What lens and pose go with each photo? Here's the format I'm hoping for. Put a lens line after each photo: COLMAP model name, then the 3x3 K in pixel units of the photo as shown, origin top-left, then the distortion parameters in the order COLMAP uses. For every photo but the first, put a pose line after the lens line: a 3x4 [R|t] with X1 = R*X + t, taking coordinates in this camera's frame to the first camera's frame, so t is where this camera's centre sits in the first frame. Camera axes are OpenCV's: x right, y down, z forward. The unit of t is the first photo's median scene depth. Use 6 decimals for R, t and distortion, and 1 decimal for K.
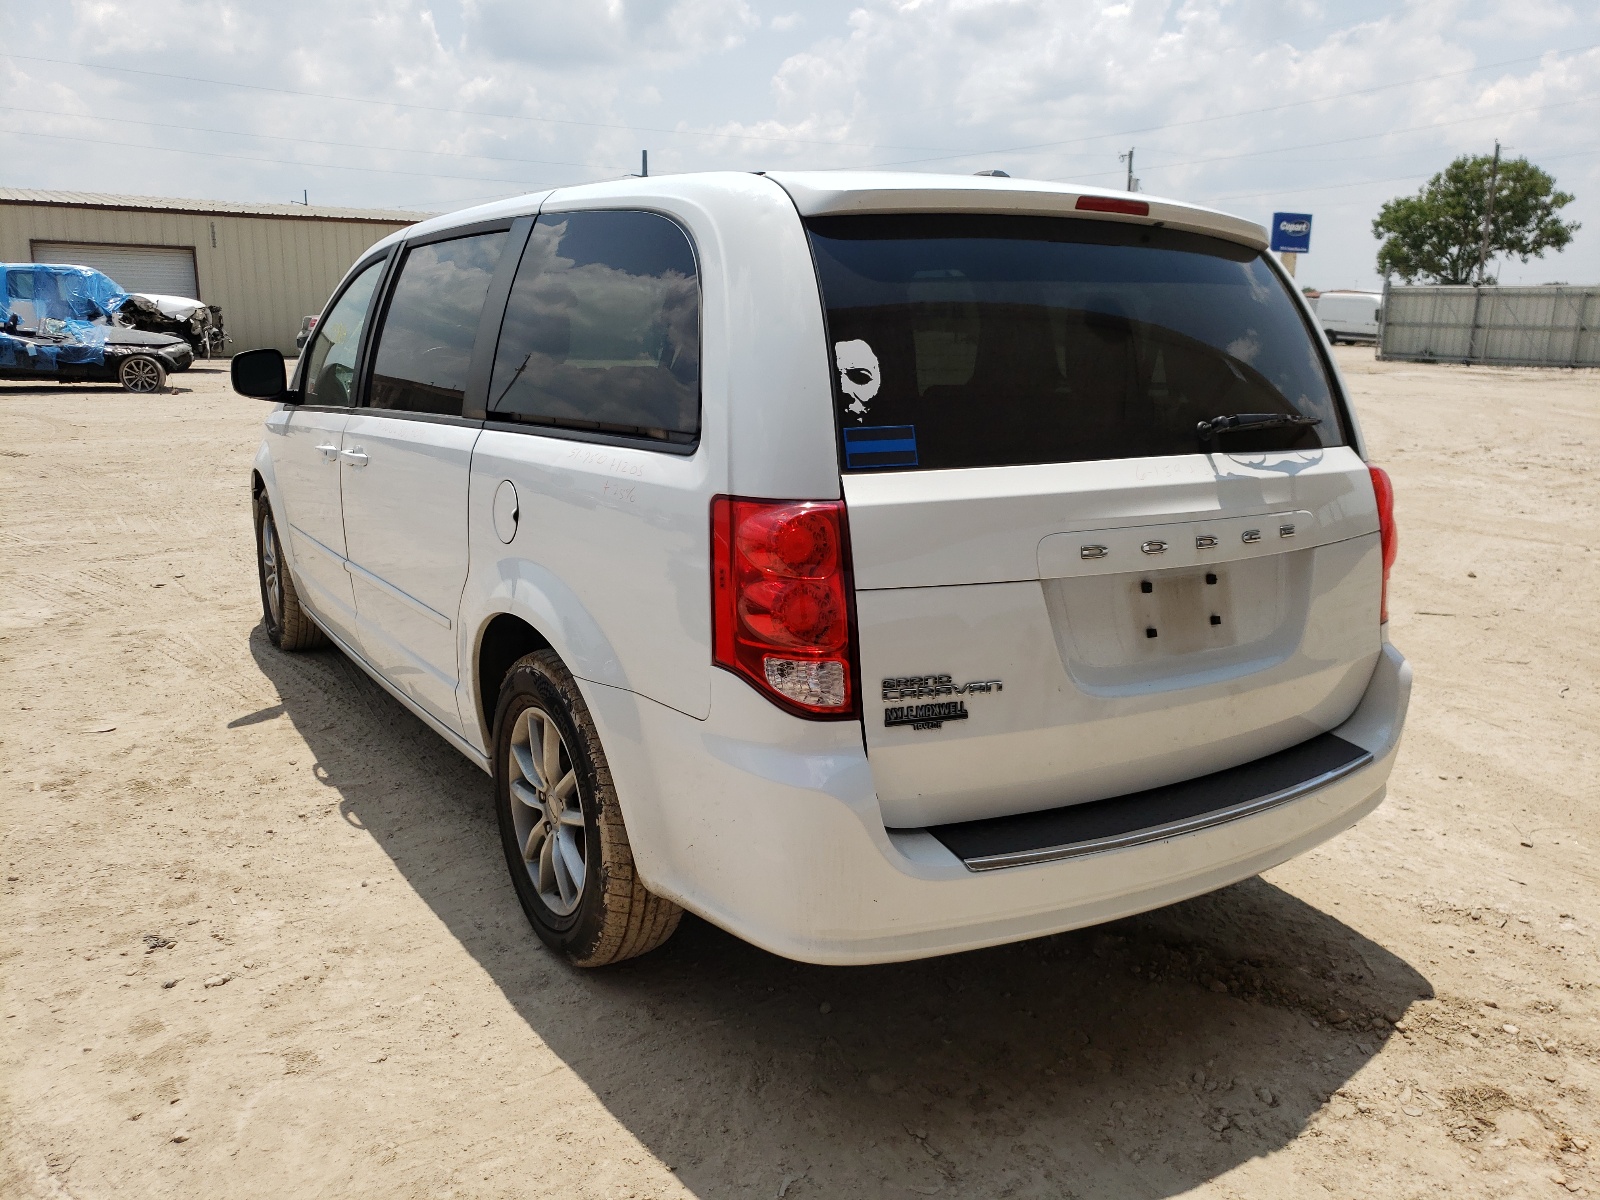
lens RADIAL K [[1270.4, 0, 802.9], [0, 1270.4, 599.0], [0, 0, 1]] dist [-0.012164, 0.035889]
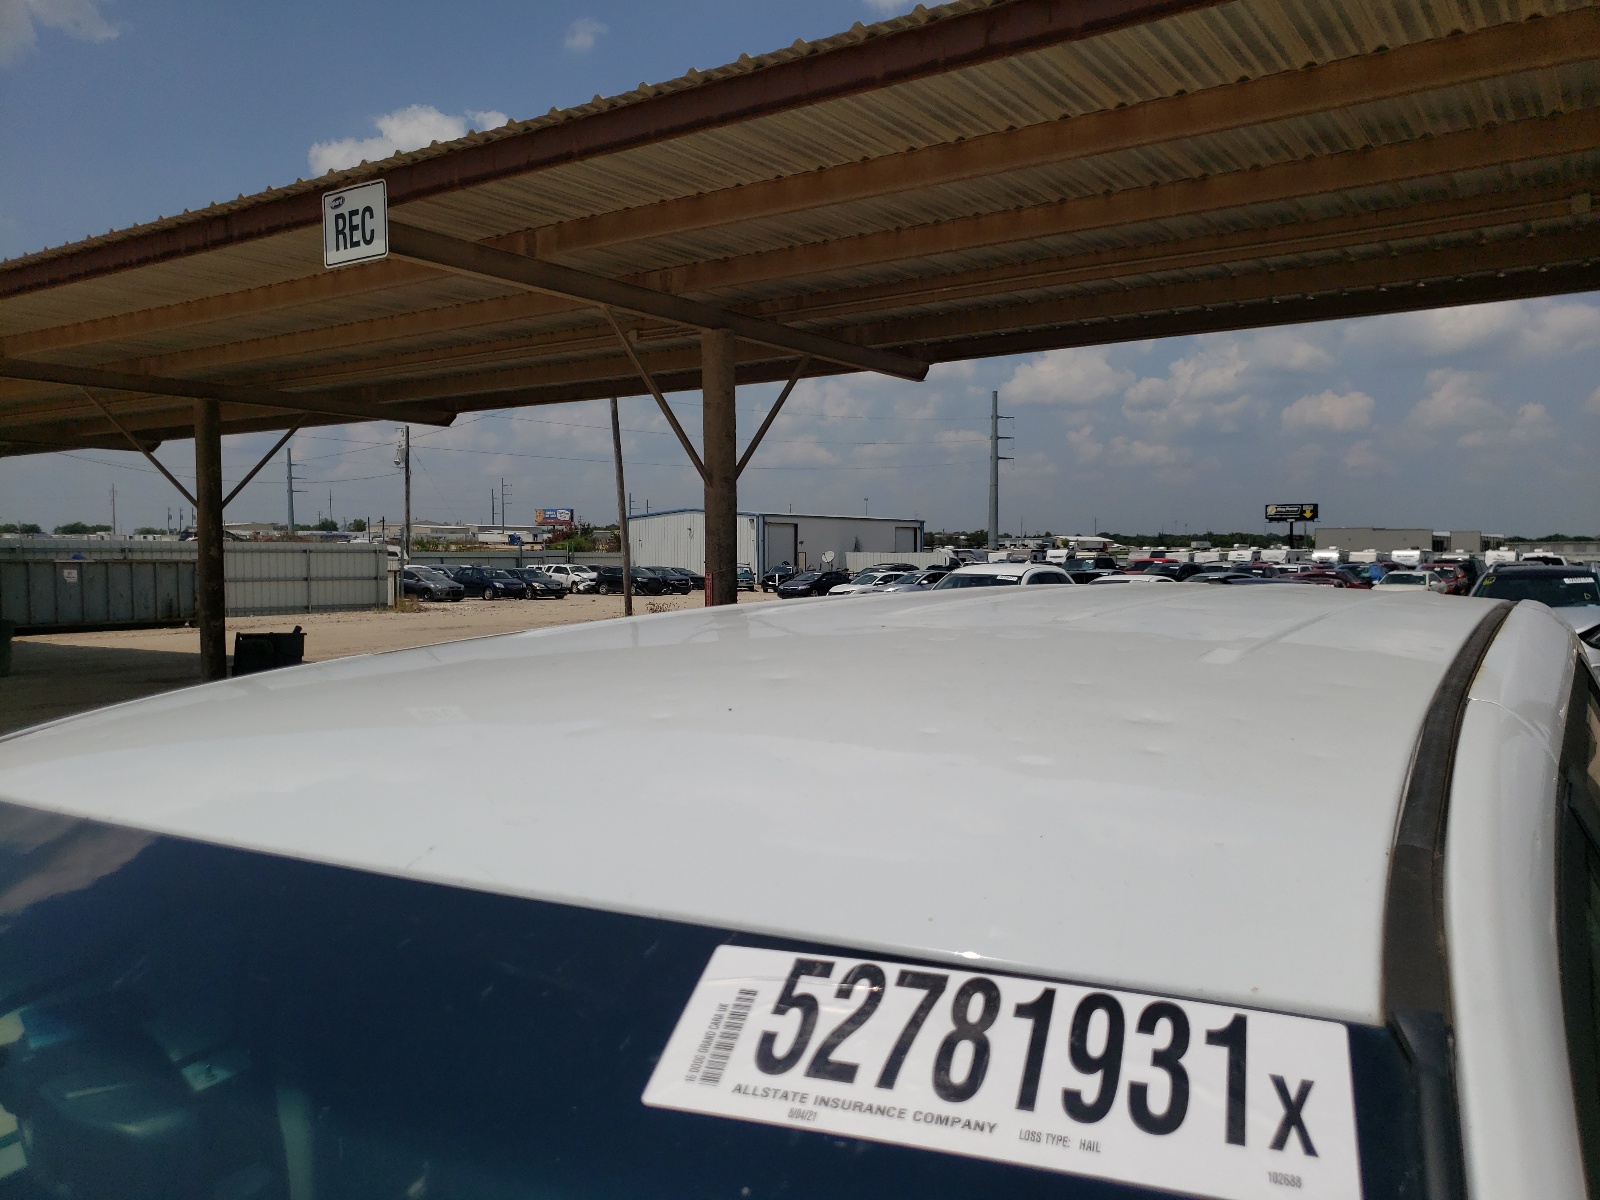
lens RADIAL K [[1270.4, 0, 797.8], [0, 1270.4, 594.0], [0, 0, 1]] dist [-0.012164, 0.035889]
pose [[-0.417909, -0.040737, 0.907575, -0.888883], [0.205549, 0.968849, 0.138136, -0.367501], [-0.884930, 0.244280, -0.396518, 1.463519]]
